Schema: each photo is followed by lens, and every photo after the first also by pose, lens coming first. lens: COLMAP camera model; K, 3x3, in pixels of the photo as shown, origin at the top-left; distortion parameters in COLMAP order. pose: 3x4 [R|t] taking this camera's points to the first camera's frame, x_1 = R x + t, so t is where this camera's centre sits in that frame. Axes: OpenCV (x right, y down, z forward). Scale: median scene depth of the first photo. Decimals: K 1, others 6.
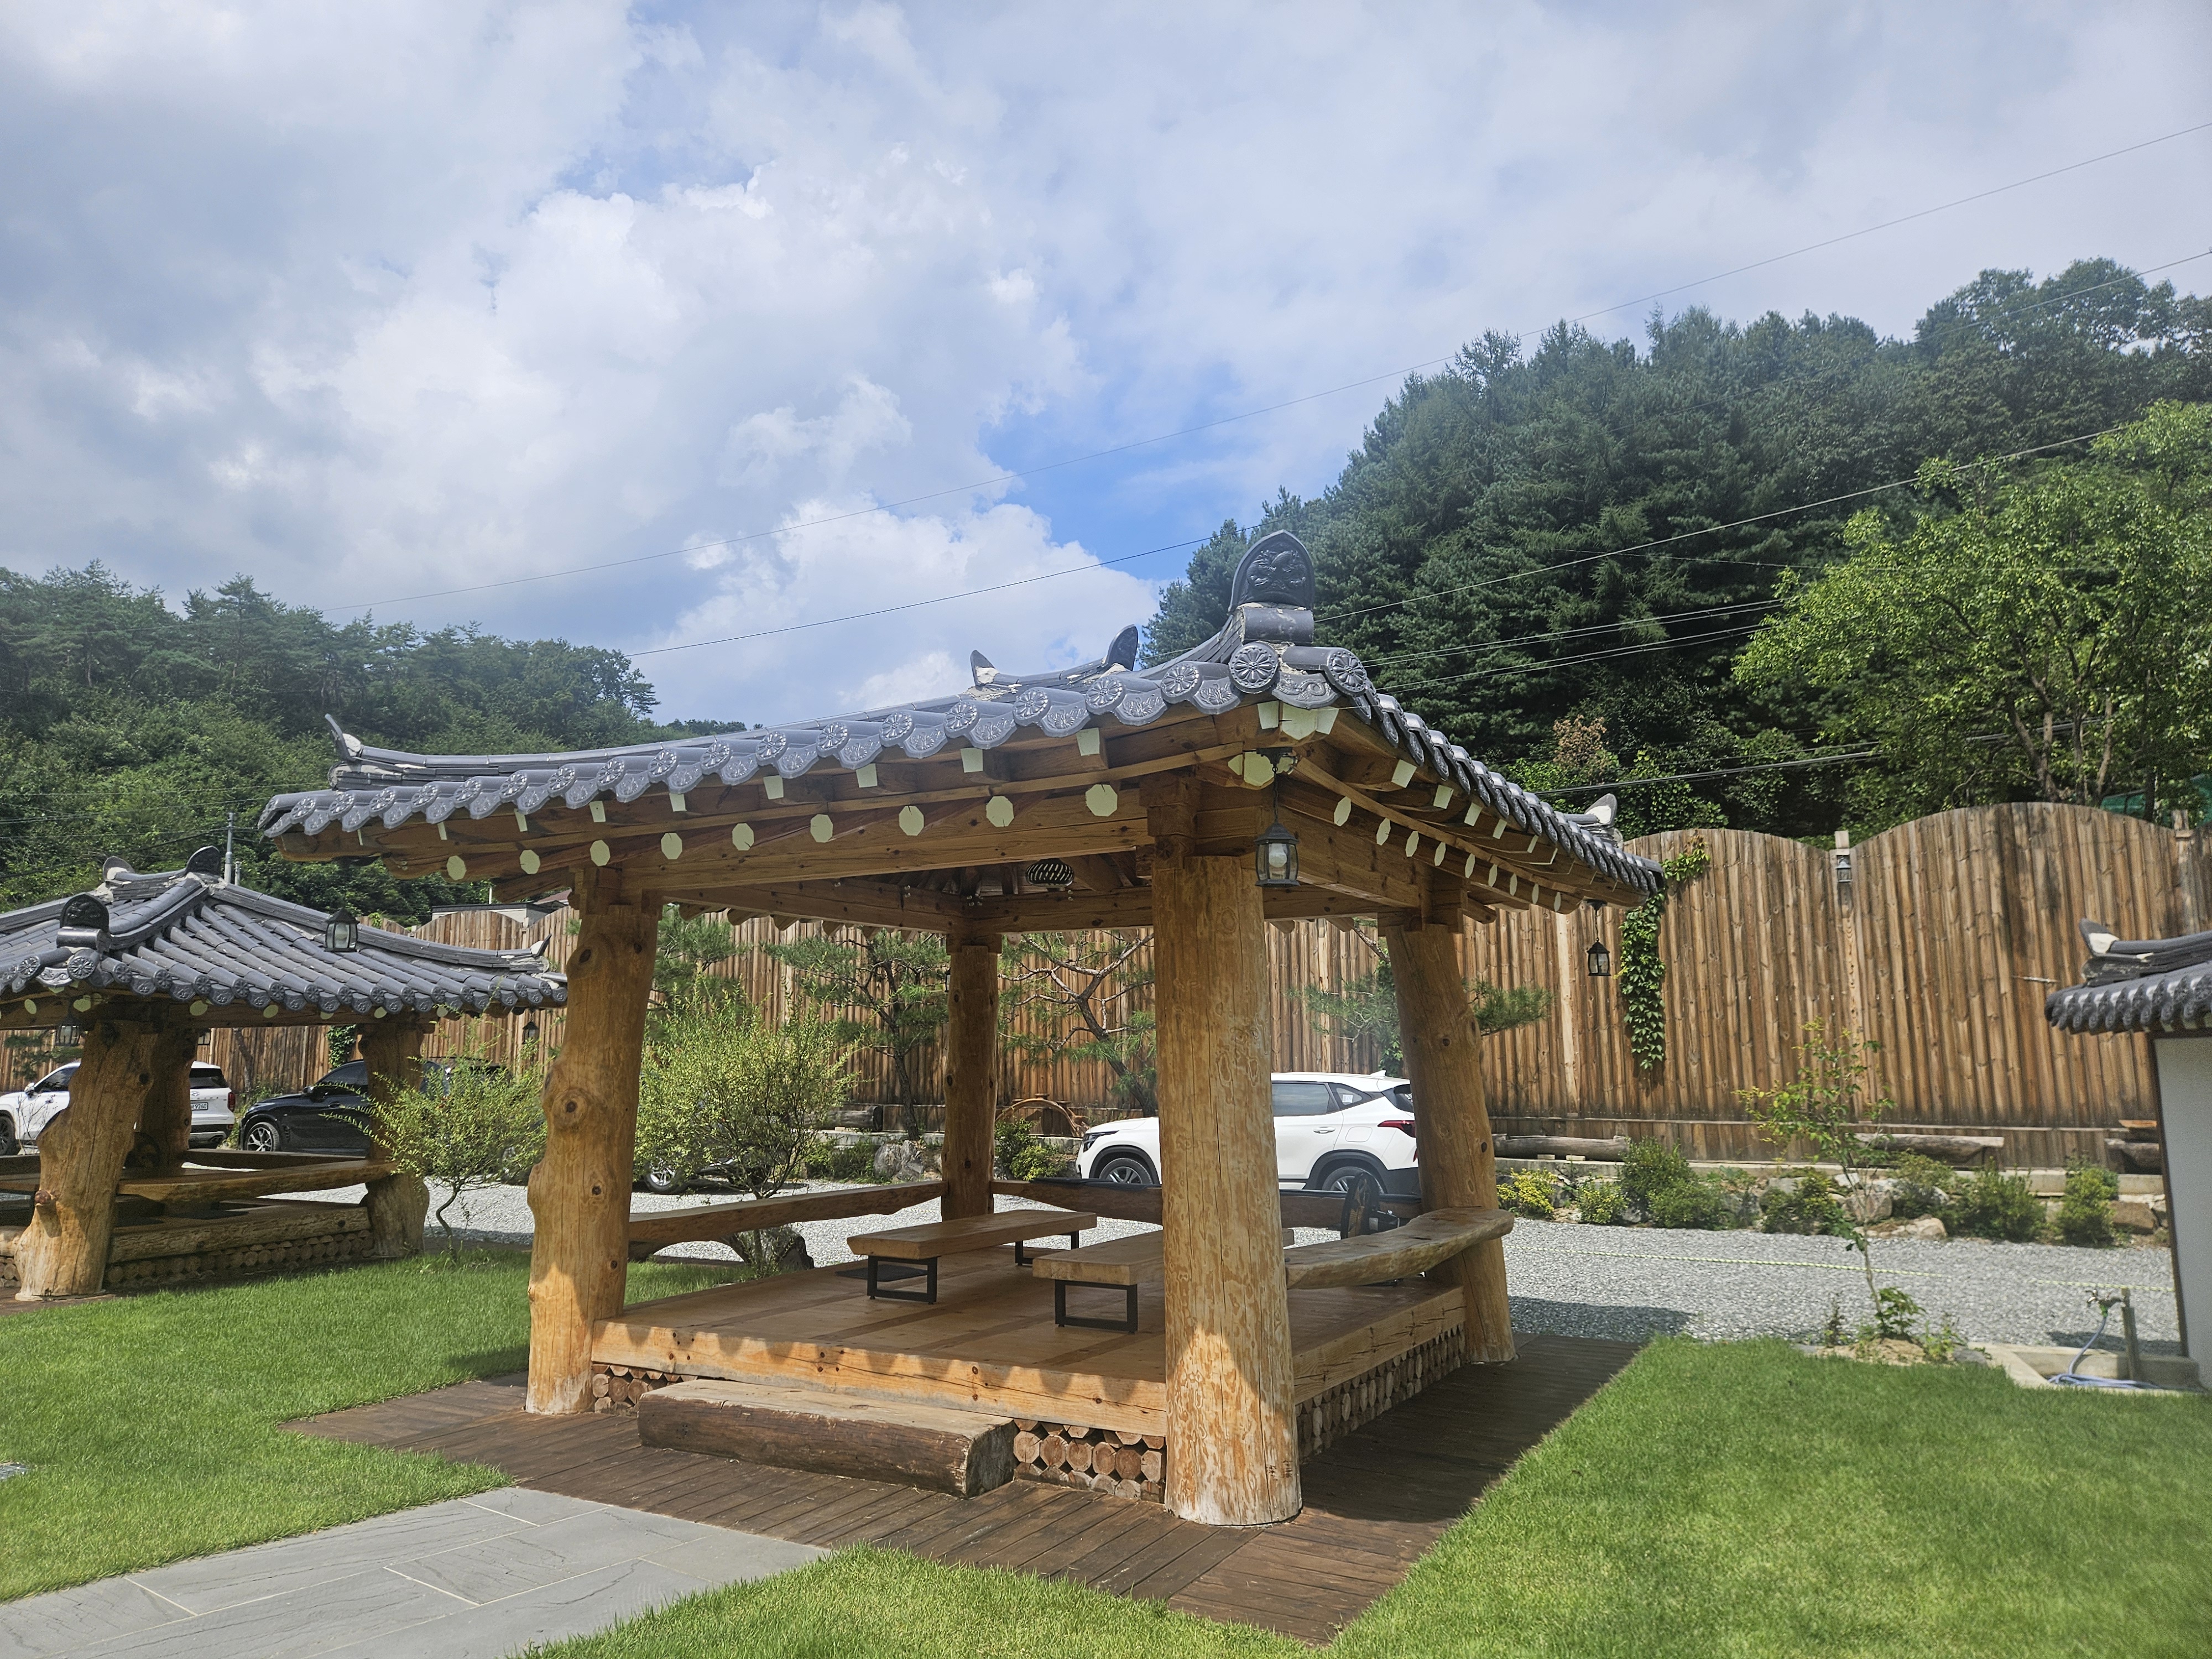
lens RADIAL K [[1462.5, 0, 1086.2], [0, 1462.5, 816.9], [0, 0, 1]] dist [0.078293, -0.059897]
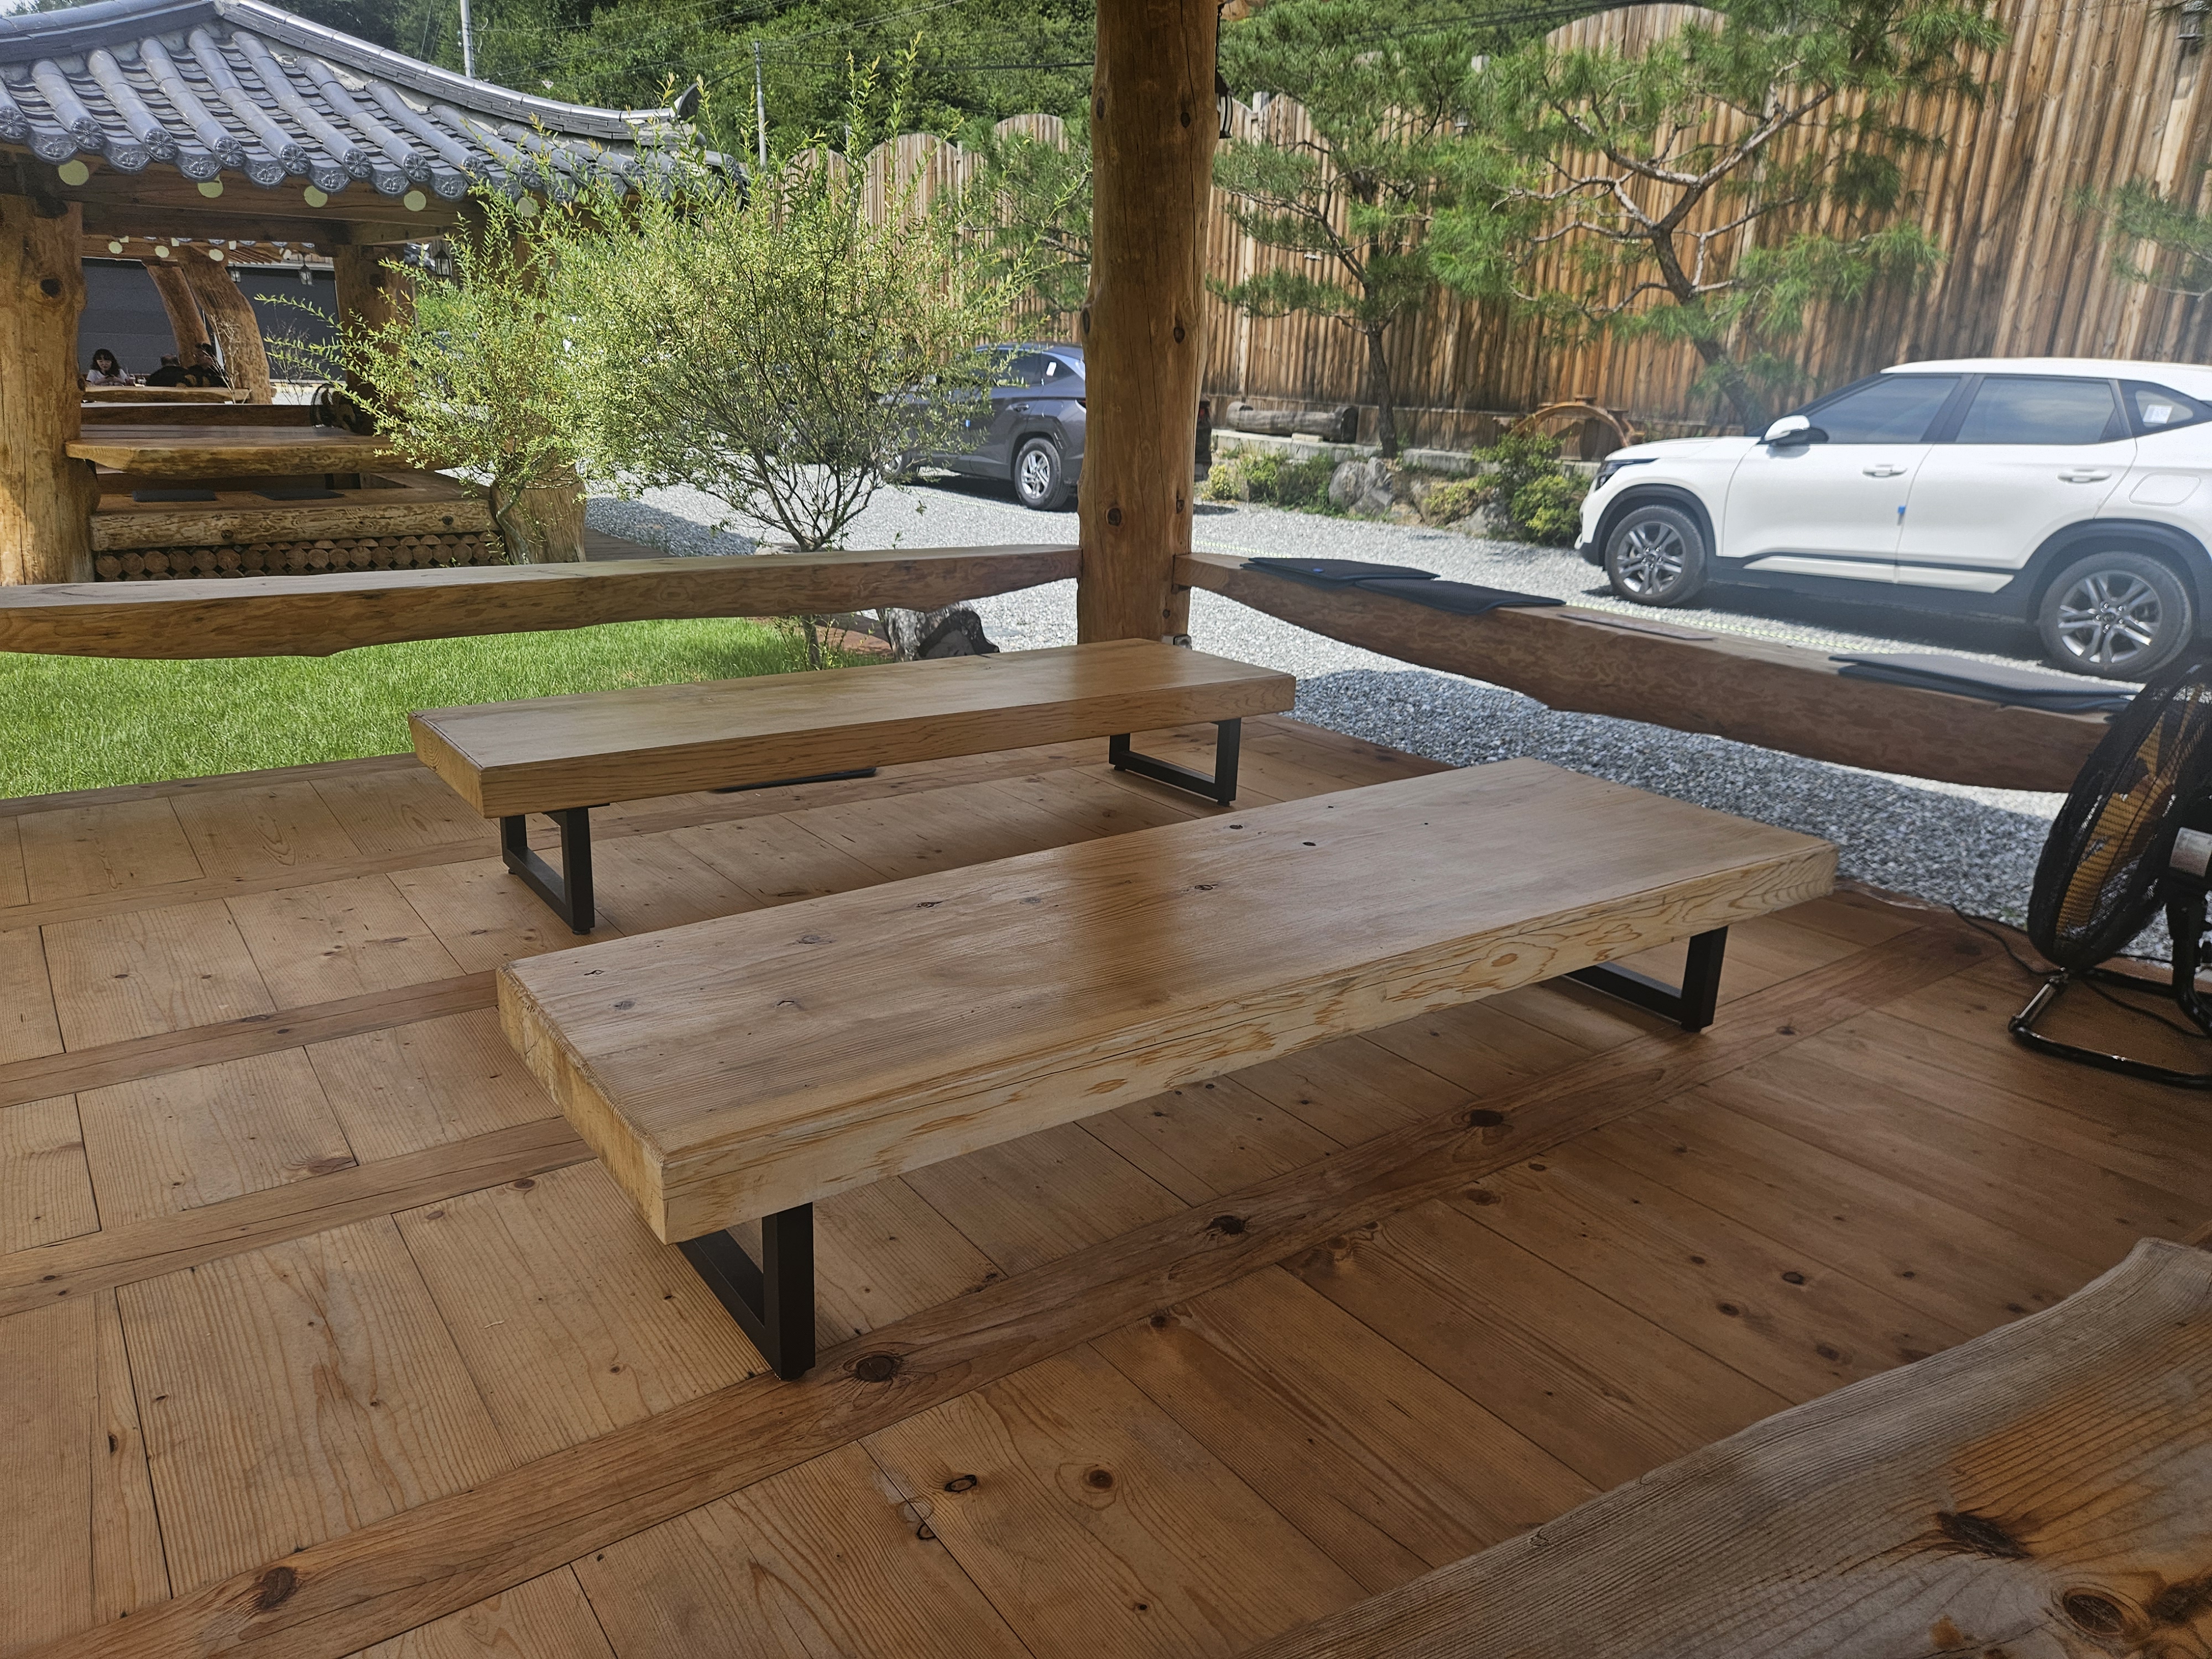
lens RADIAL K [[1462.5, 0, 1086.2], [0, 1462.5, 816.9], [0, 0, 1]] dist [0.078293, -0.059897]
pose [[0.909648, 0.149098, -0.387698, 0.053975], [0.038672, 0.898906, 0.436431, 0.065340], [0.413575, -0.411992, 0.811923, 0.316961]]
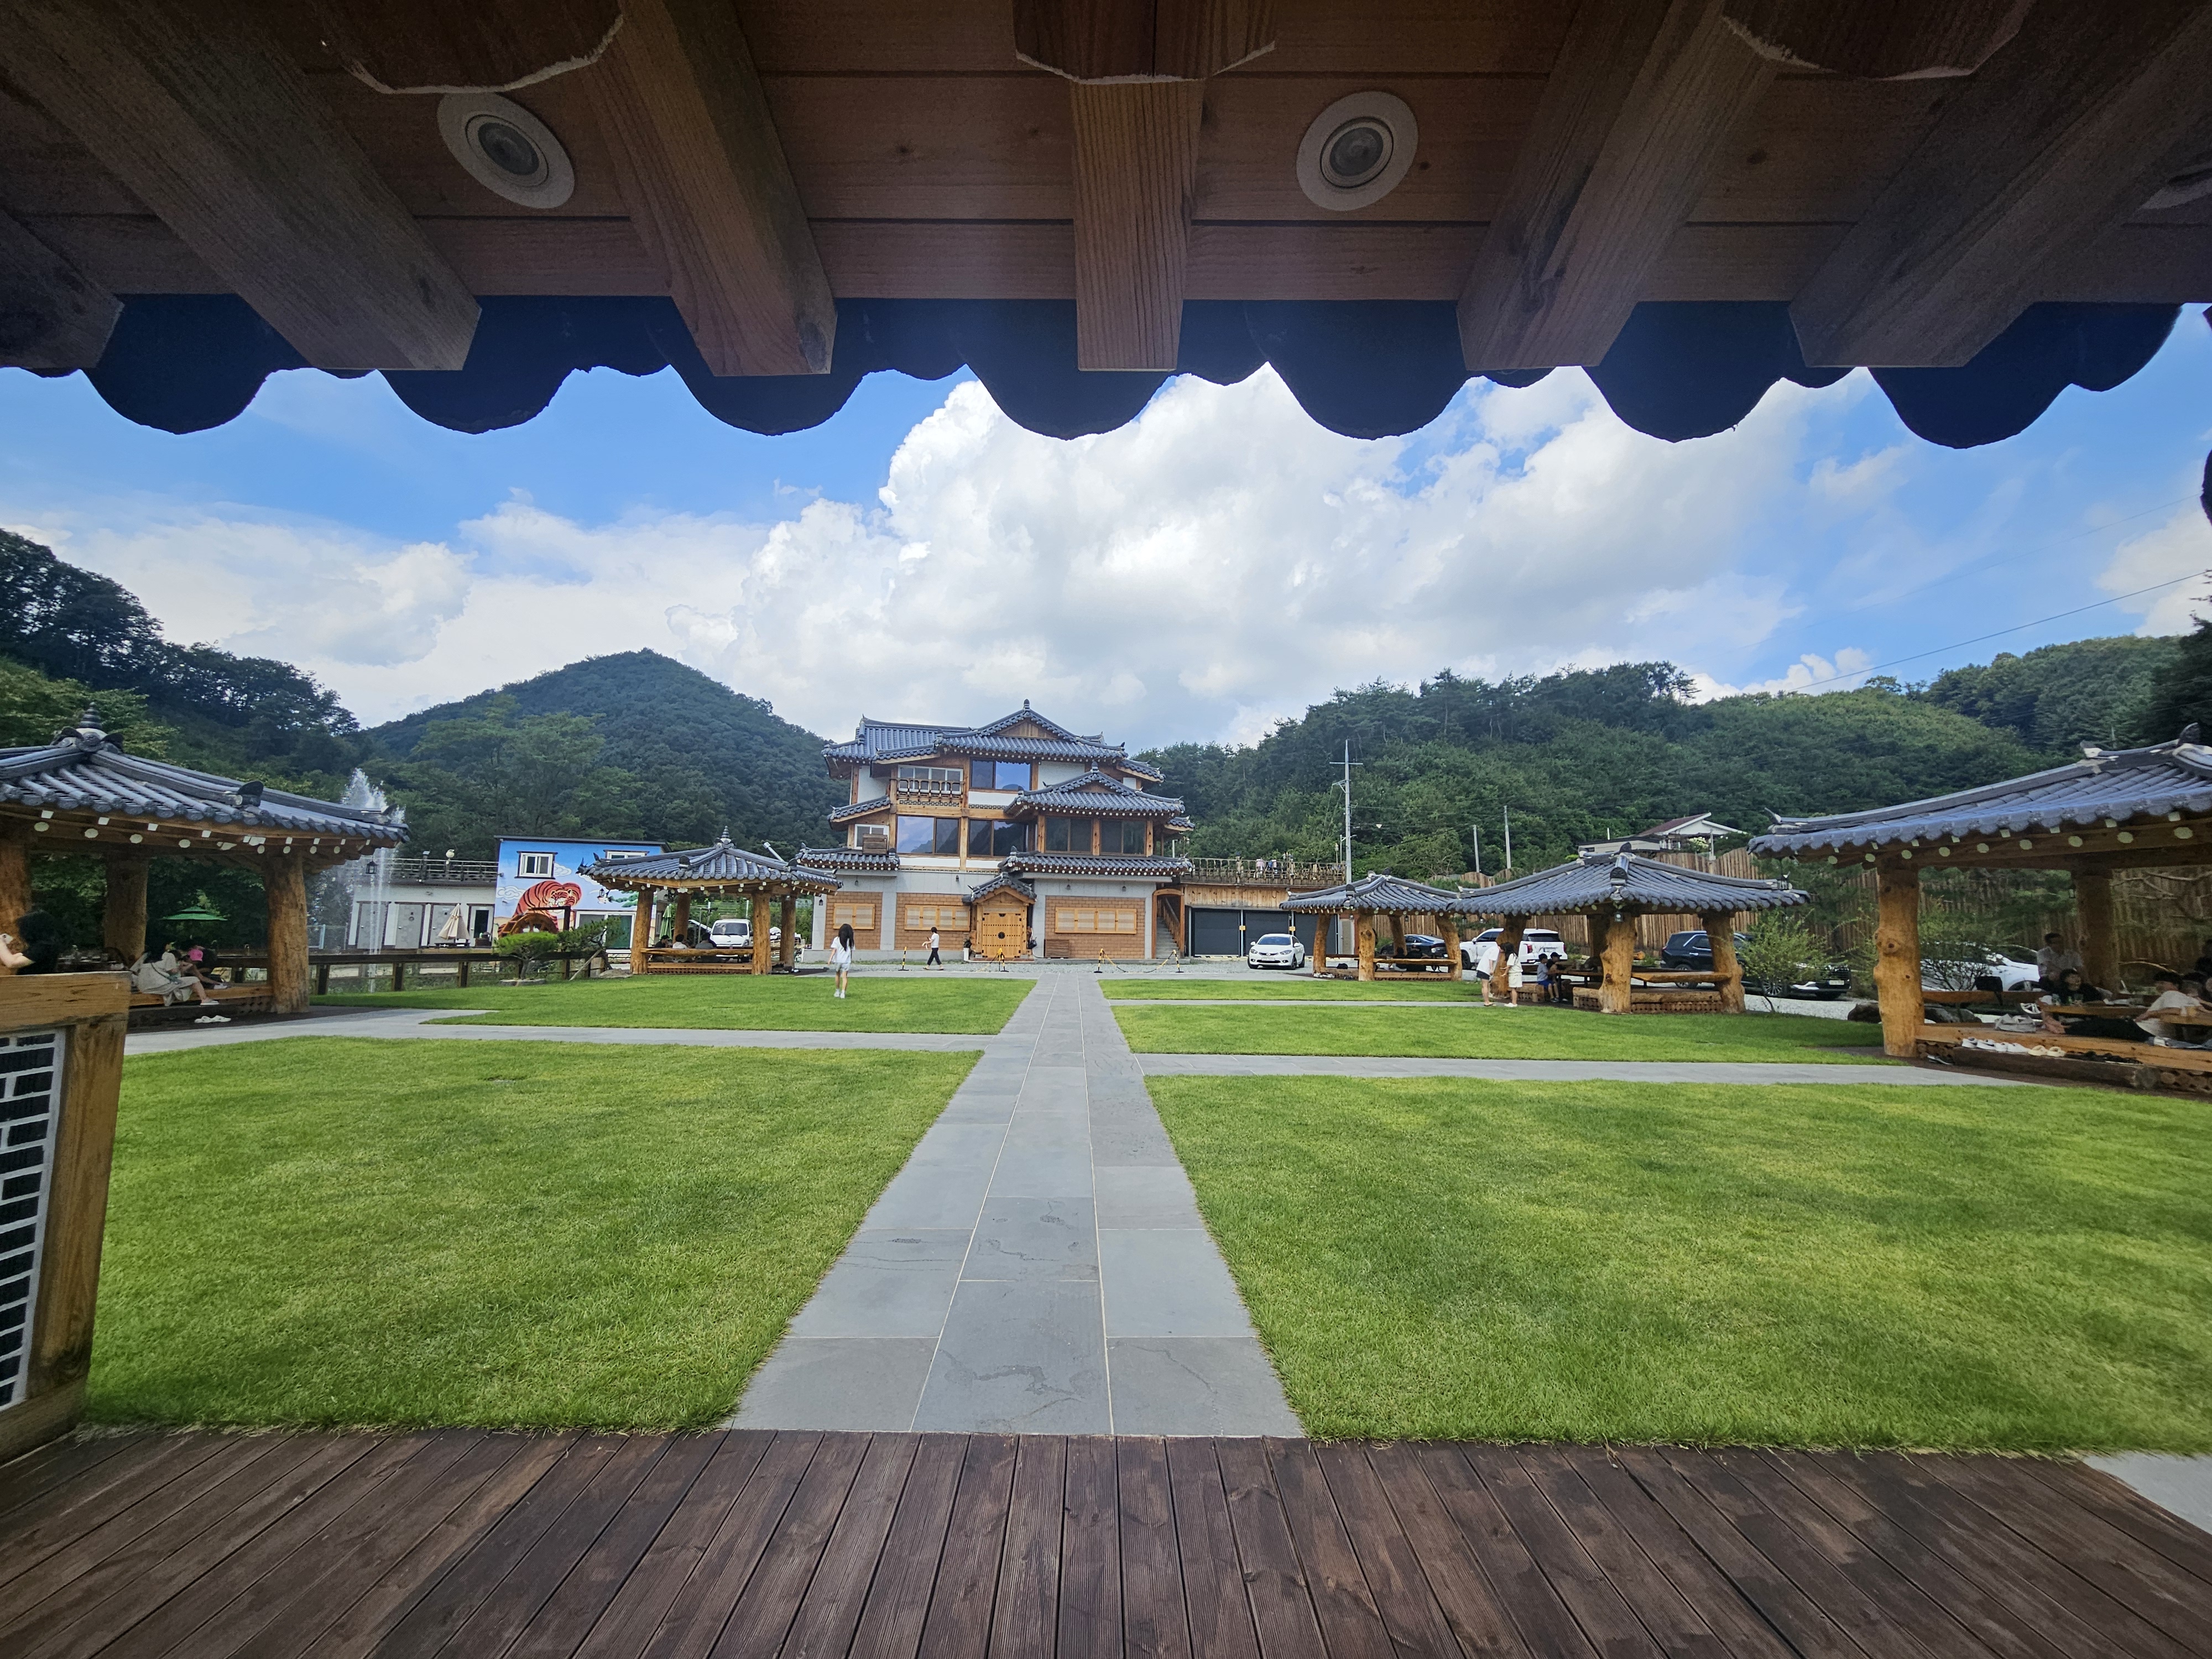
lens RADIAL K [[920.8, 0, 1109.8], [0, 920.8, 821.9], [0, 0, 1]] dist [0.002022, -0.000280]
pose [[0.654934, -0.076951, -0.751758, -0.001005], [0.108382, 0.994082, -0.007333, -0.052222], [0.747873, -0.076674, 0.659399, -0.353247]]
